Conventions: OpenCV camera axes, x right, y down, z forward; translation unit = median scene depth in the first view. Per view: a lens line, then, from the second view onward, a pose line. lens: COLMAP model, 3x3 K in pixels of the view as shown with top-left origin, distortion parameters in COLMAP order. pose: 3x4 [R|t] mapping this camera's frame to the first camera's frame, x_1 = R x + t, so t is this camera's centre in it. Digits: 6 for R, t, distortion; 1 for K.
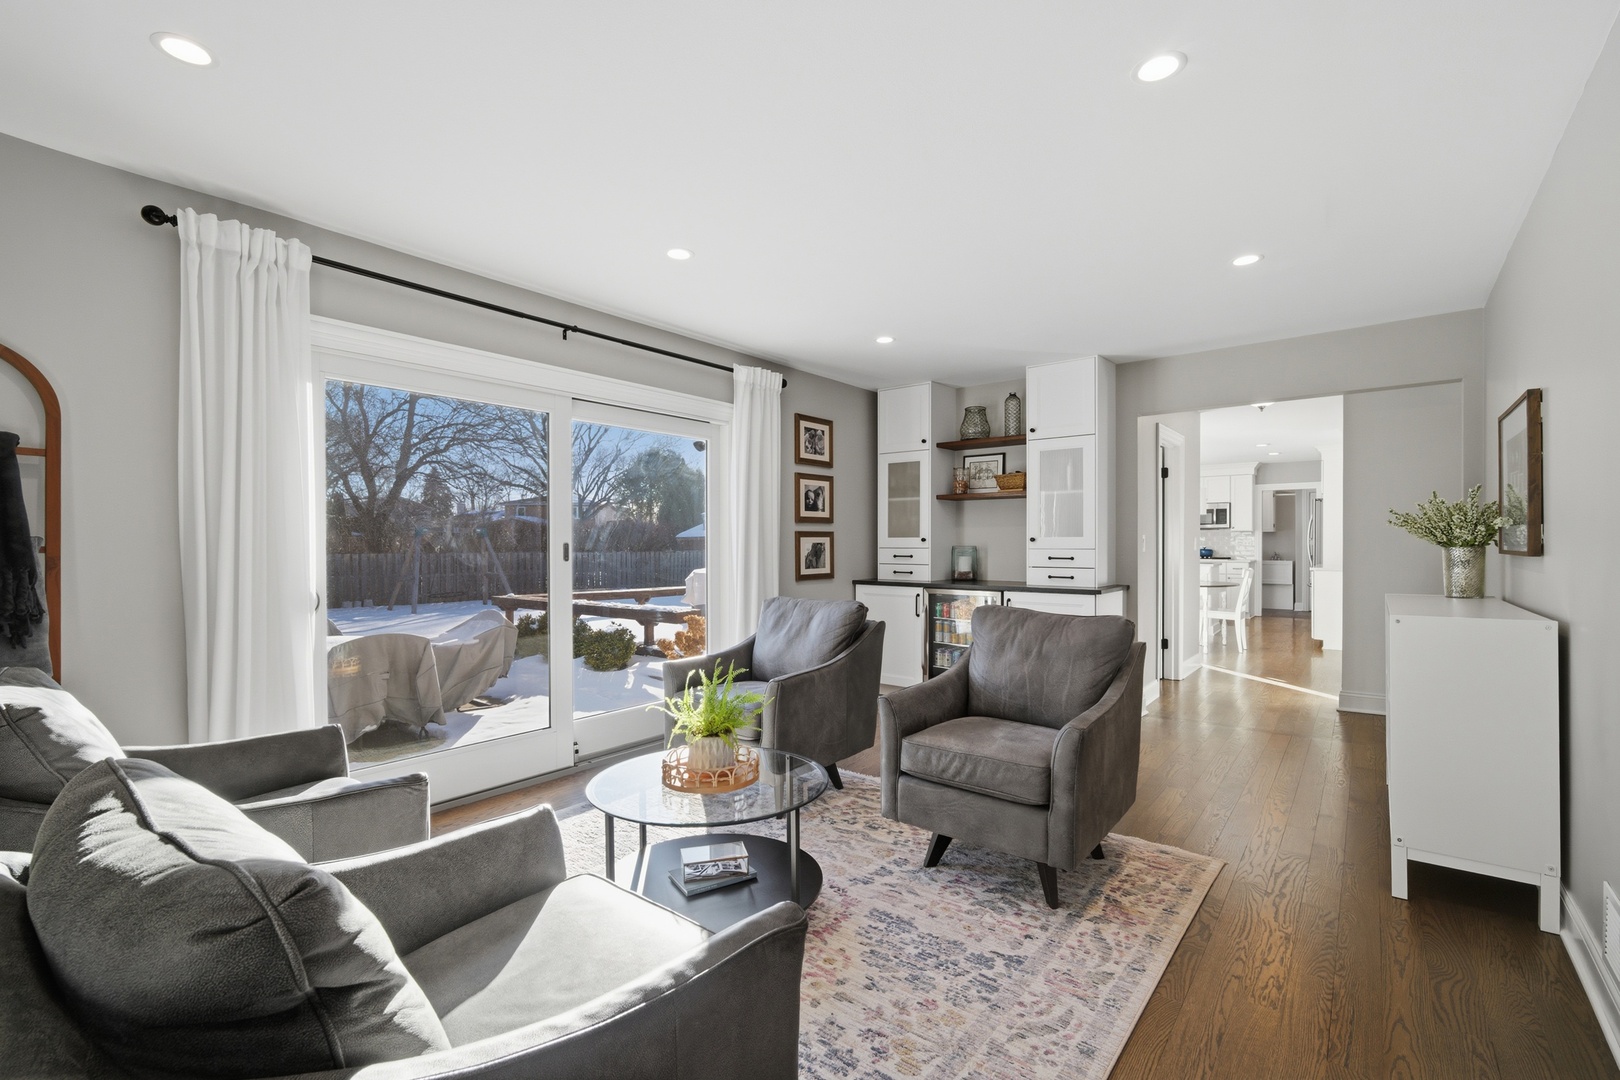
lens RADIAL K [[729.2, 0, 810.0], [0, 729.2, 540.0], [0, 0, 1]] dist [-0.000257, -0.000028]
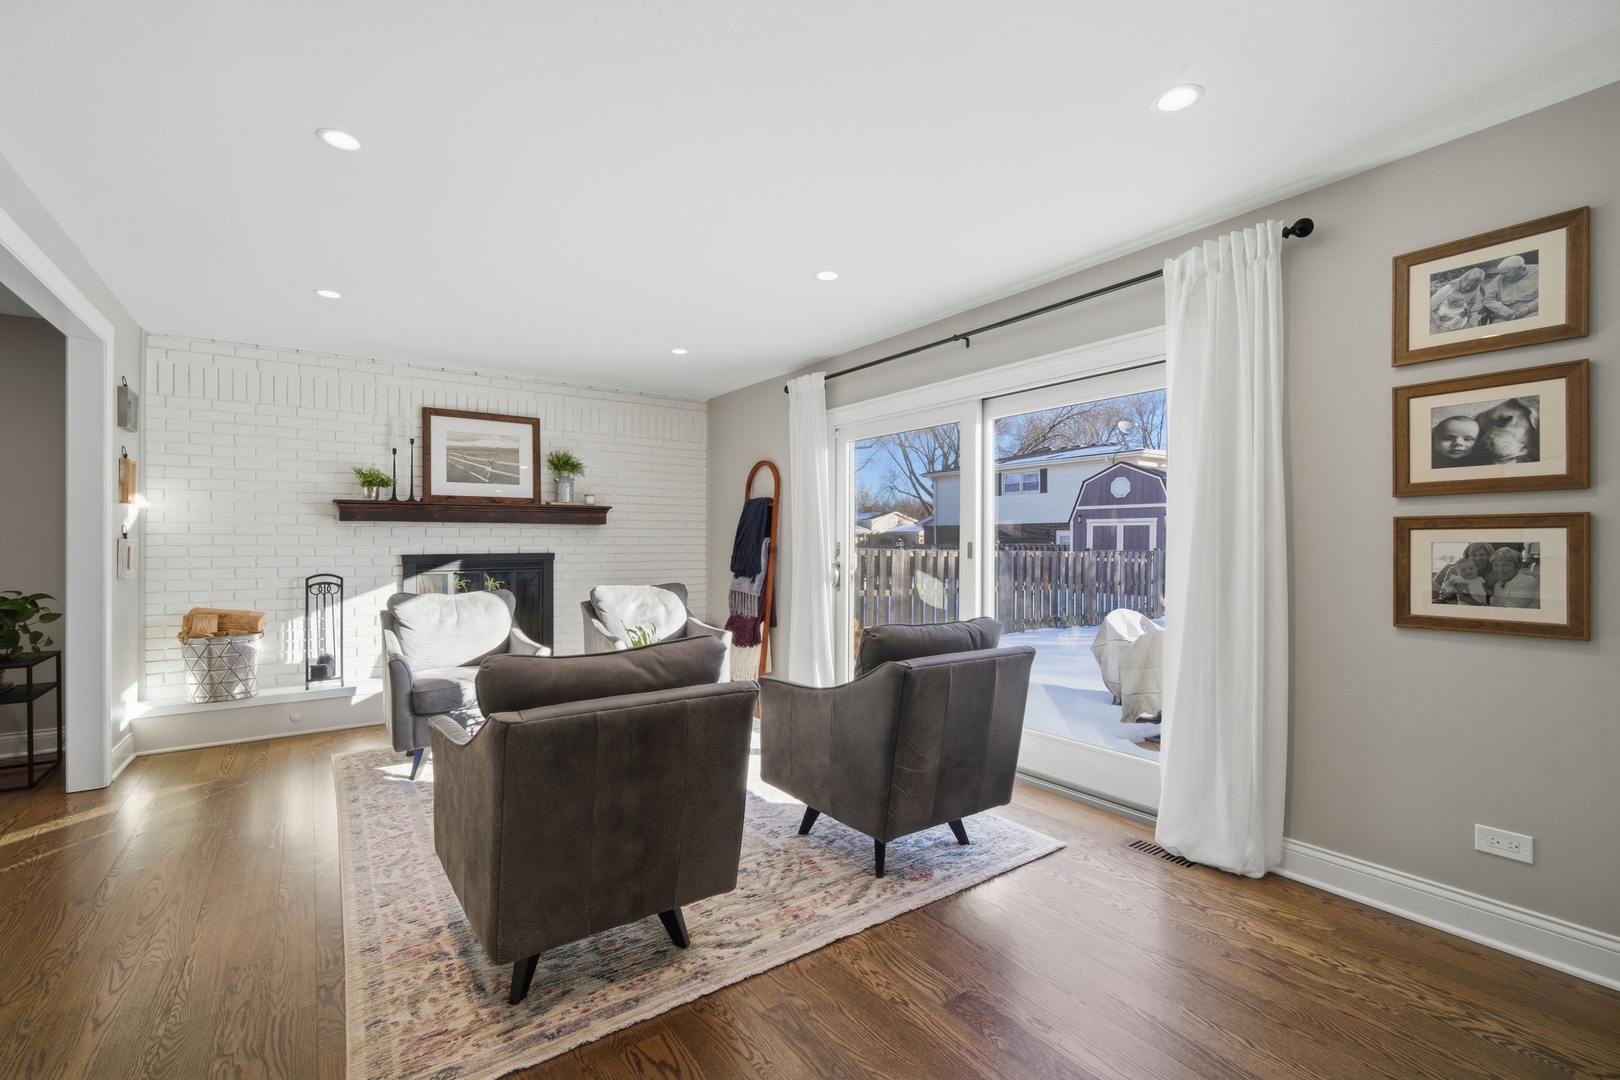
lens RADIAL K [[707.3, 0, 810.0], [0, 707.3, 540.0], [0, 0, 1]] dist [-0.001892, -0.000248]
pose [[-0.292197, 0.003257, -0.956353, 0.628824], [0.004683, 0.999987, 0.001975, -0.000527], [0.956347, -0.003901, -0.292209, 0.963971]]
